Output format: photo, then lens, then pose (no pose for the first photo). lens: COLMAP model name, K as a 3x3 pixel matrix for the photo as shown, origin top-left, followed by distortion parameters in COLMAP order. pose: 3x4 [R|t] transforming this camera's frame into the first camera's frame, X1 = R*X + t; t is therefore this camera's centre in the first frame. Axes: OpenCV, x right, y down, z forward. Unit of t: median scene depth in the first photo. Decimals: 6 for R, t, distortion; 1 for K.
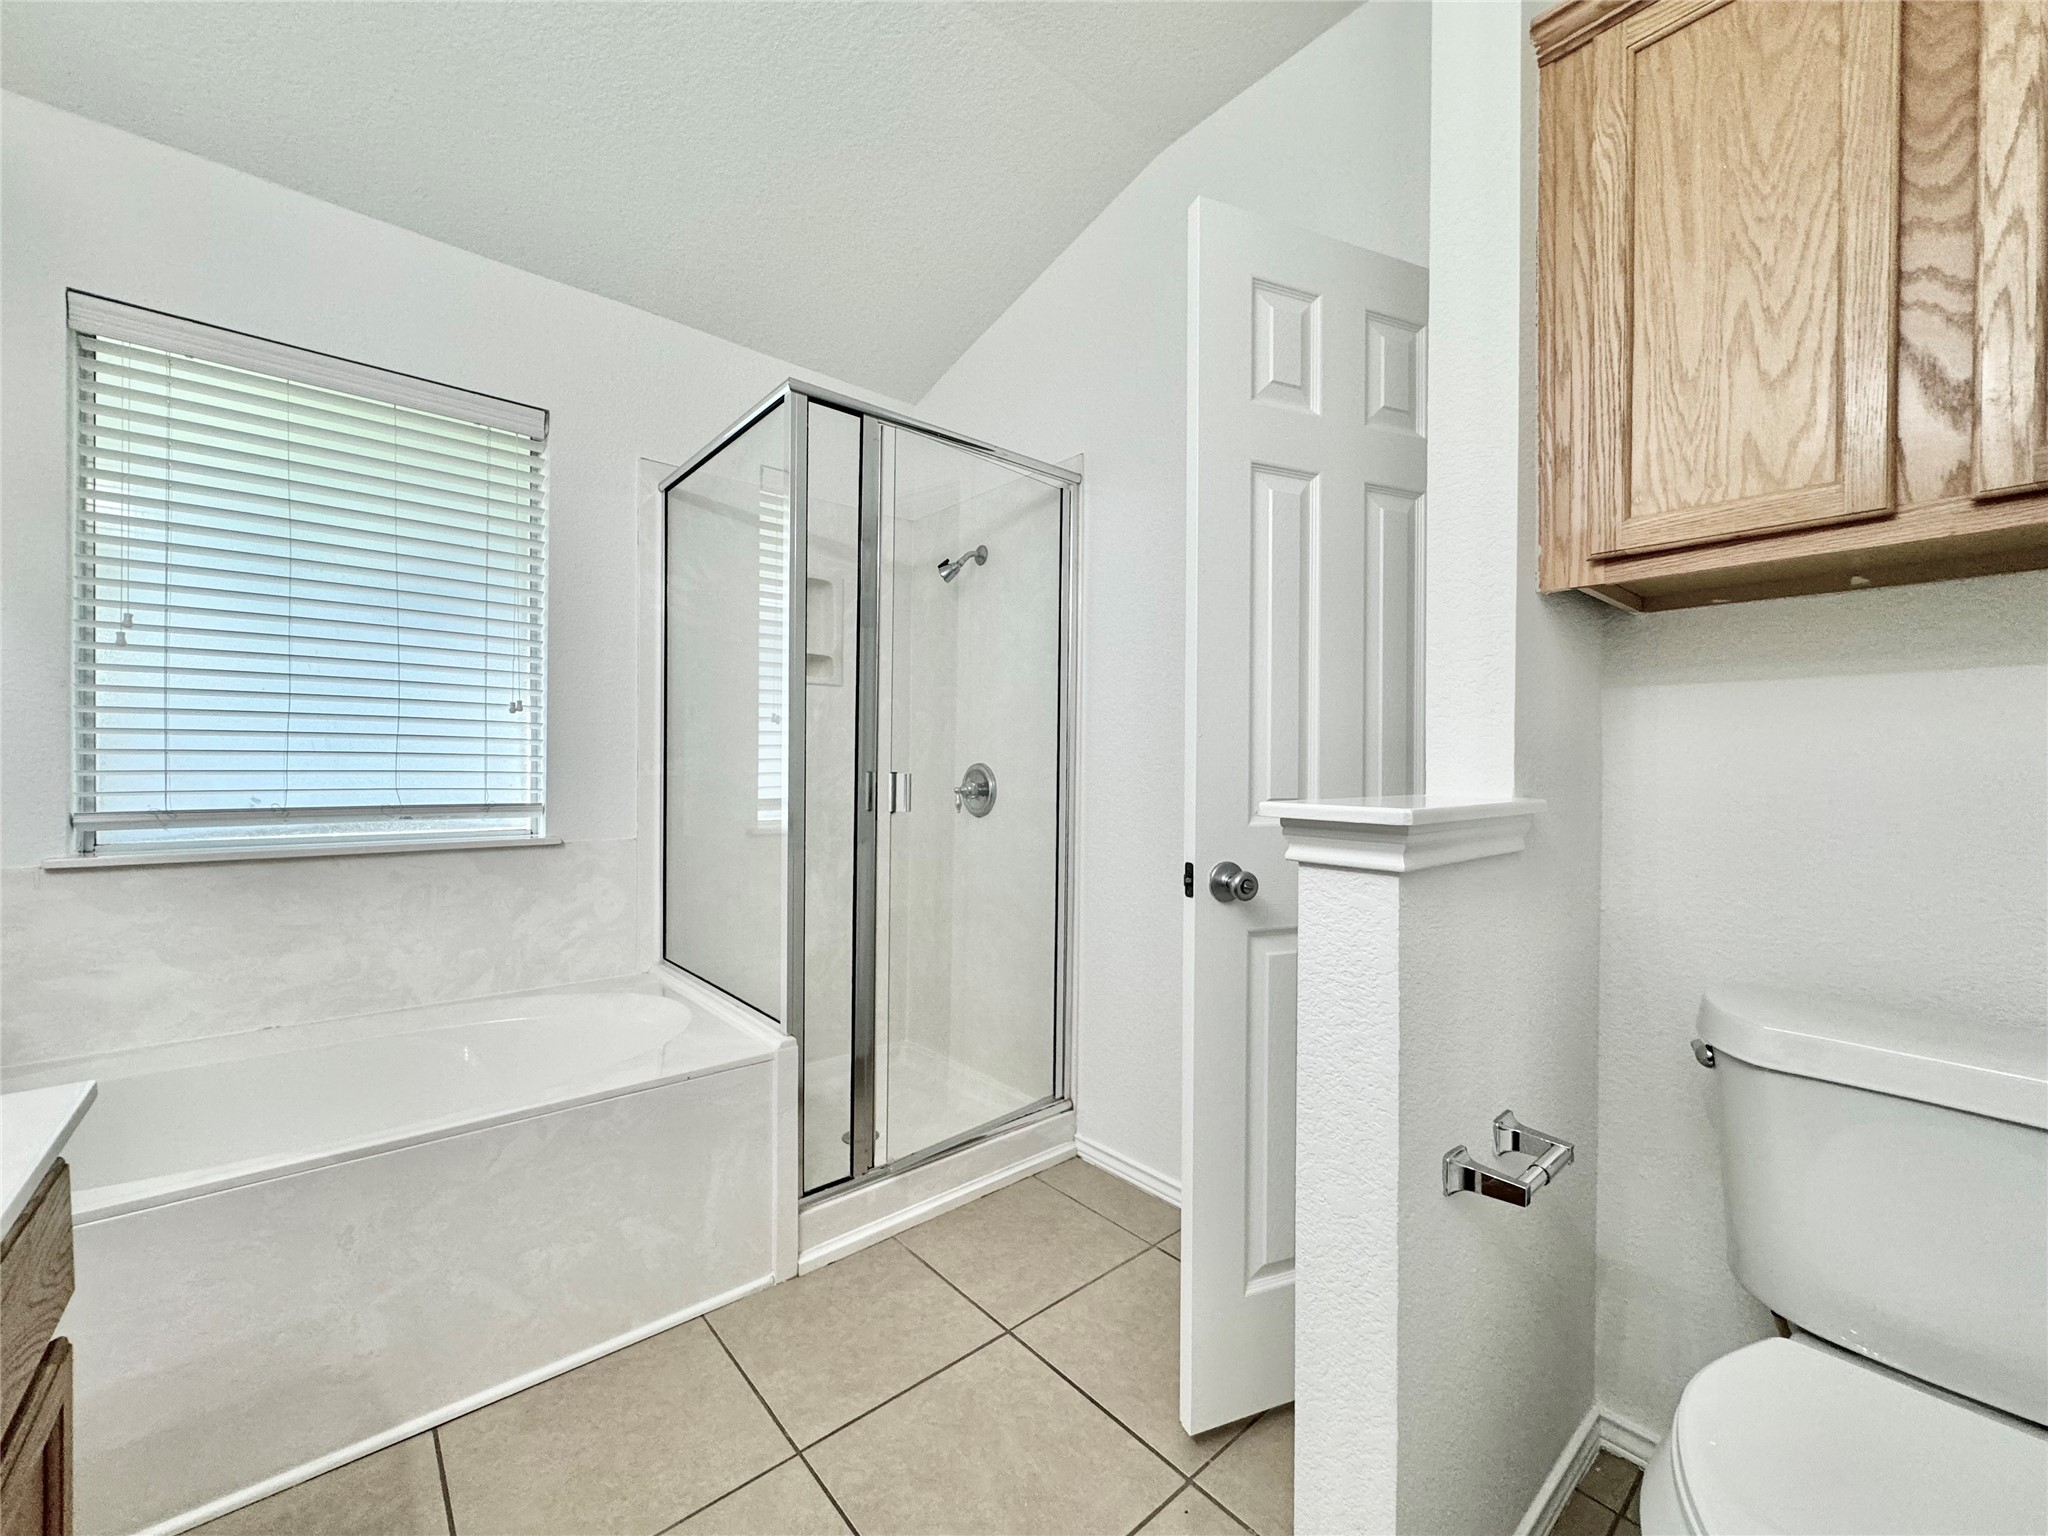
lens RADIAL K [[833.8, 0, 1026.3], [0, 833.8, 776.3], [0, 0, 1]] dist [0.003500, 0.000547]
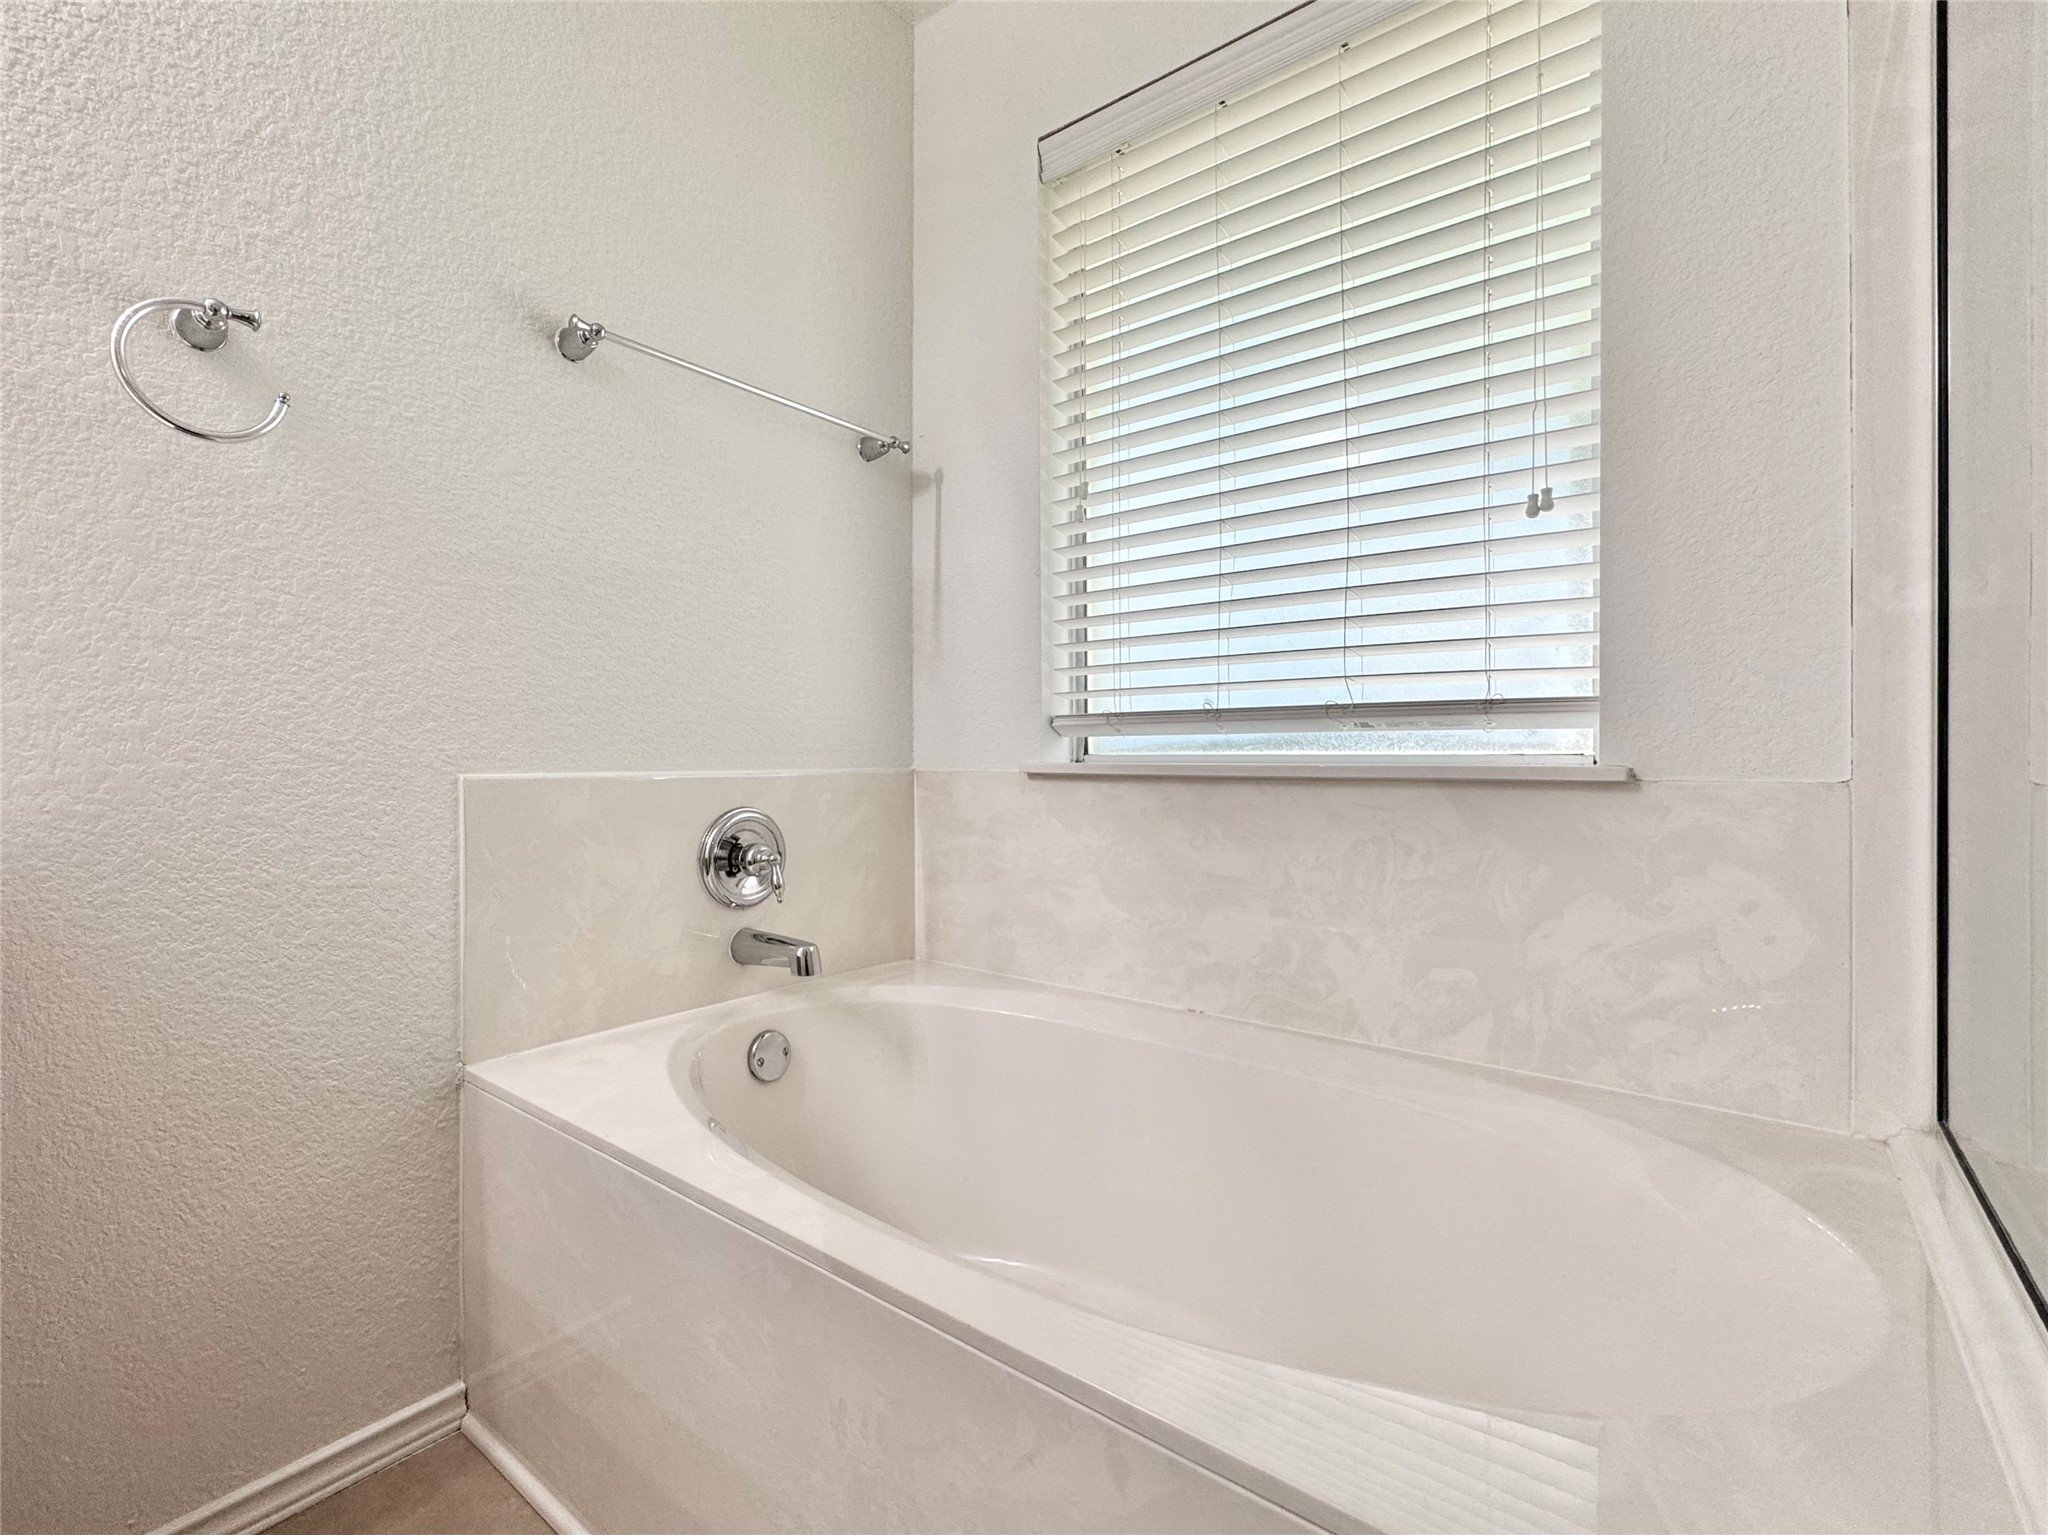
lens RADIAL K [[925.6, 0, 1026.0], [0, 925.6, 754.5], [0, 0, 1]] dist [-0.003718, -0.000704]
pose [[0.144468, -0.000695, -0.989509, -0.114938], [0.005545, 0.999985, 0.000107, 0.067400], [0.989494, -0.005503, 0.144469, 0.639560]]
